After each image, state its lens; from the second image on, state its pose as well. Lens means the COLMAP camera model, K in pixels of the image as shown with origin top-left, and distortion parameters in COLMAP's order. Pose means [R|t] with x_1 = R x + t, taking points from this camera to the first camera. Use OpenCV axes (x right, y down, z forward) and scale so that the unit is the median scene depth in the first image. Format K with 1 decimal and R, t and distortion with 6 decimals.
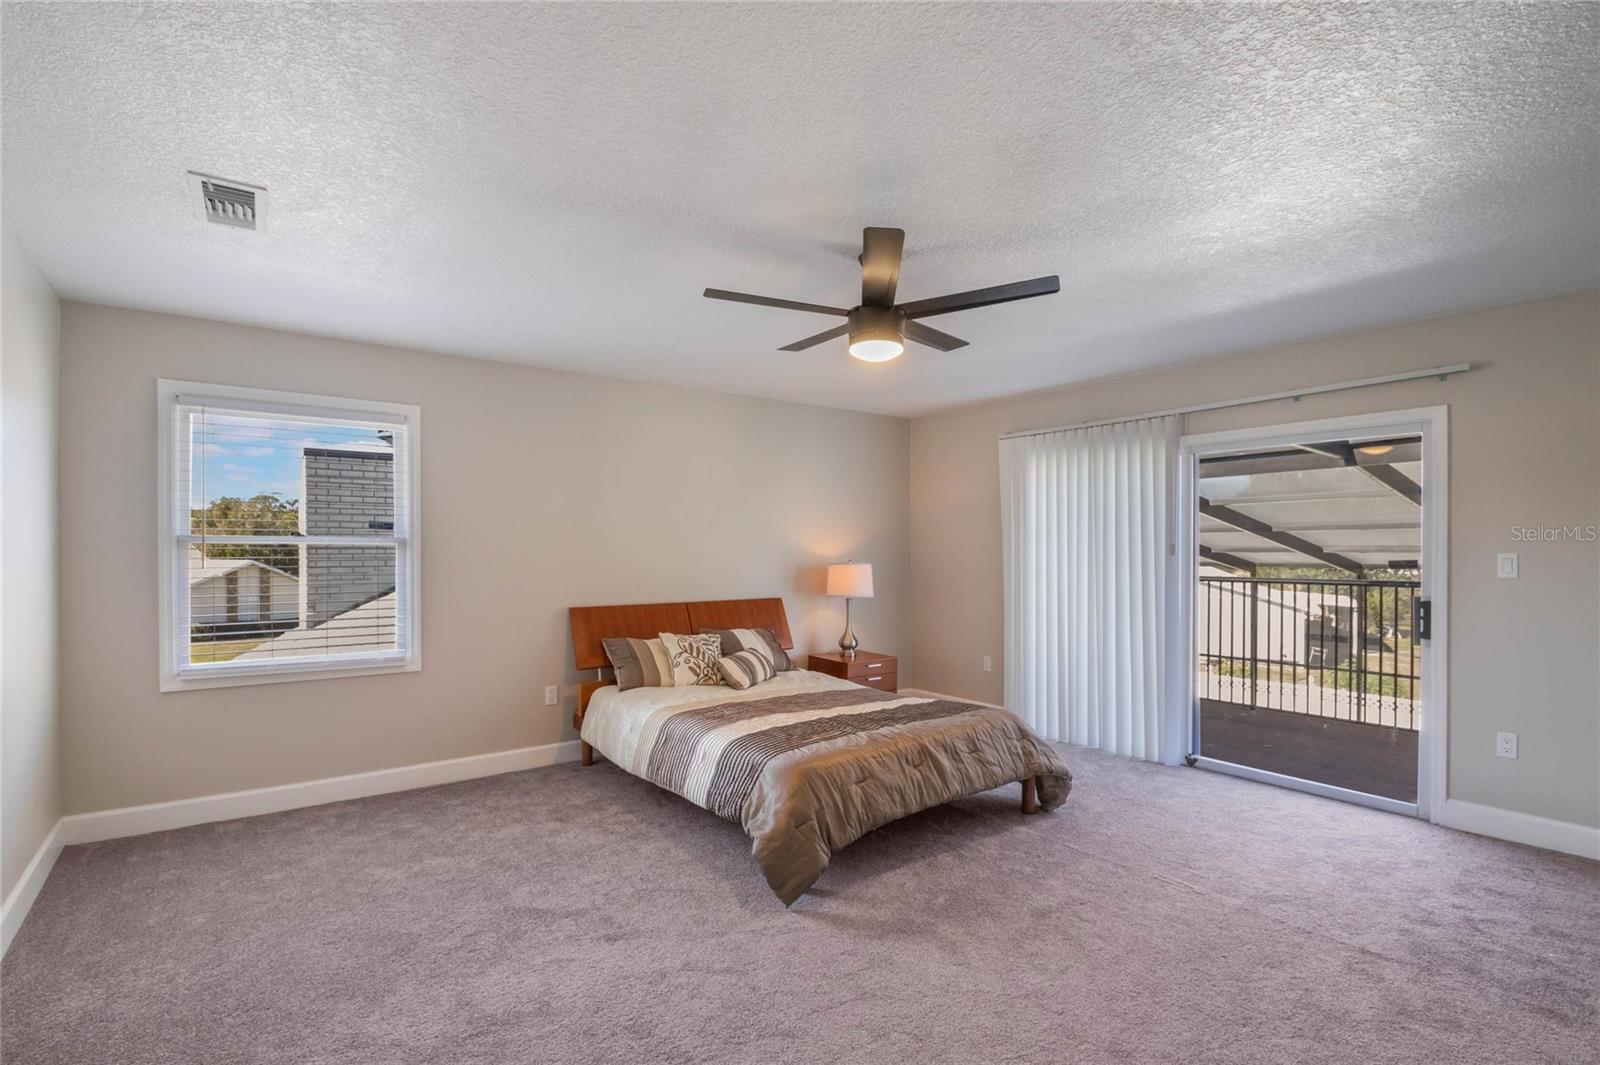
lens RADIAL K [[756.0, 0, 773.8], [0, 756.0, 553.3], [0, 0, 1]] dist [0.001811, -0.000327]
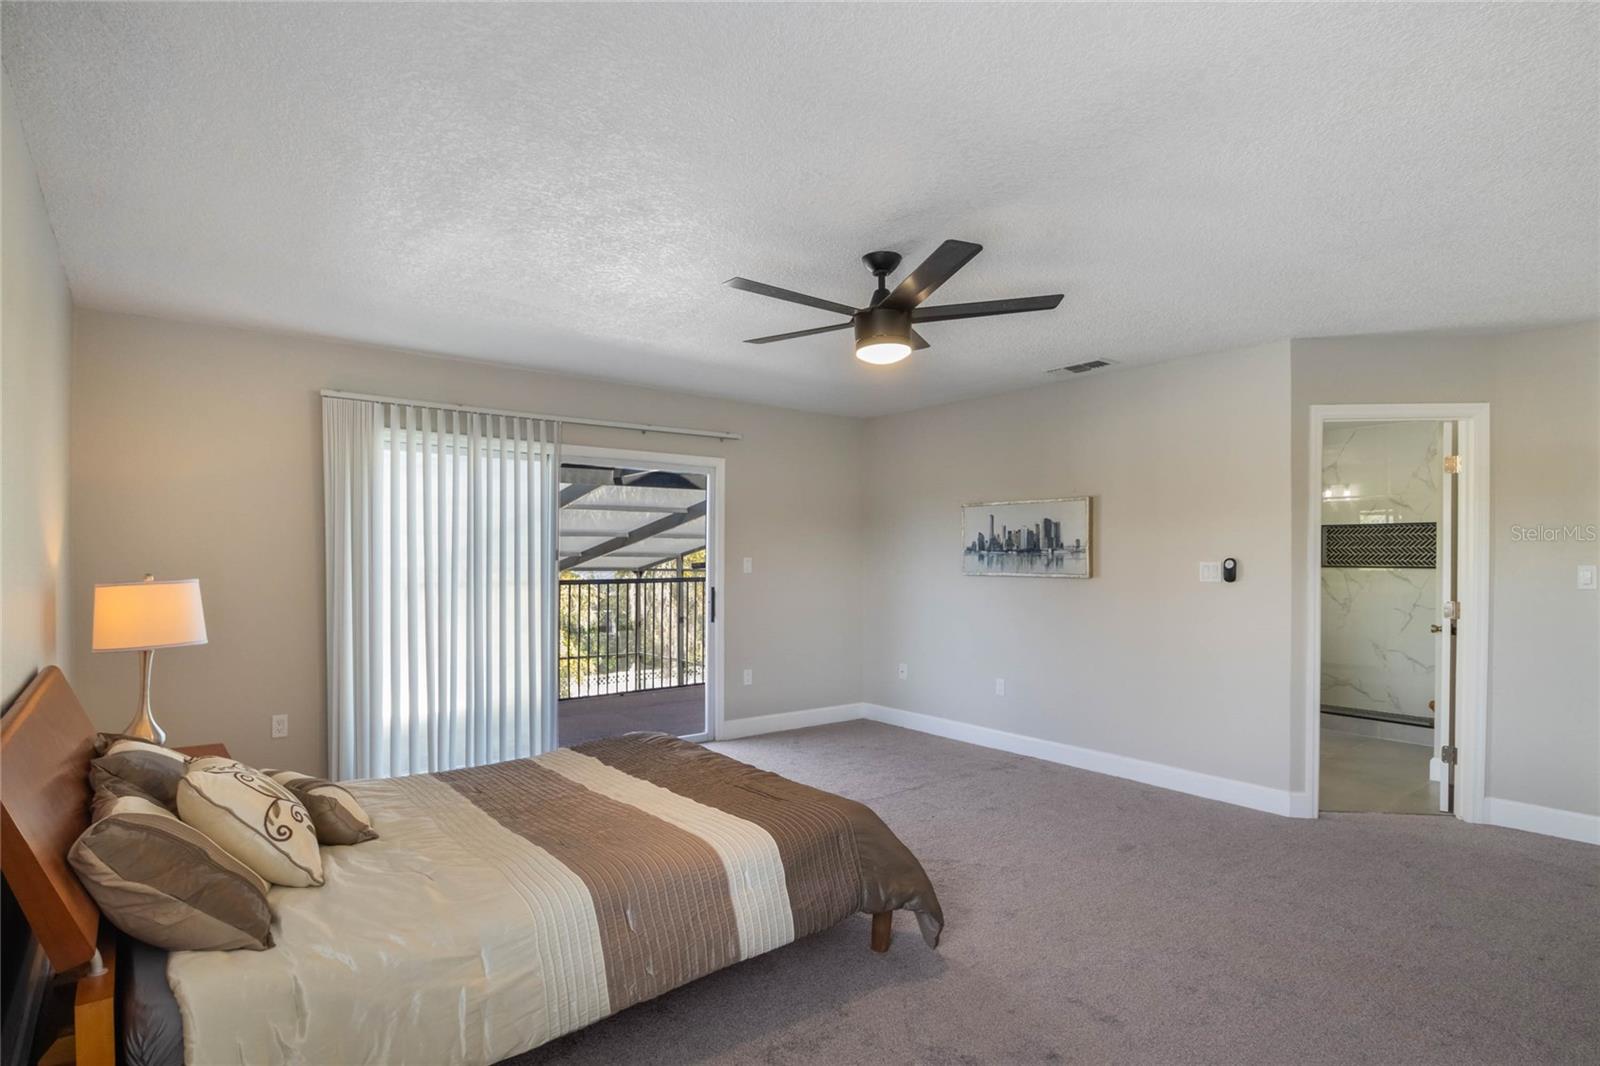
lens RADIAL K [[851.3, 0, 800.0], [0, 851.3, 533.0], [0, 0, 1]] dist [0.002590, 0.000090]
pose [[-0.053961, 0.018934, 0.998364, -0.819518], [0.006078, 0.999808, -0.018633, -0.016330], [-0.998525, 0.005062, -0.054066, 0.966077]]
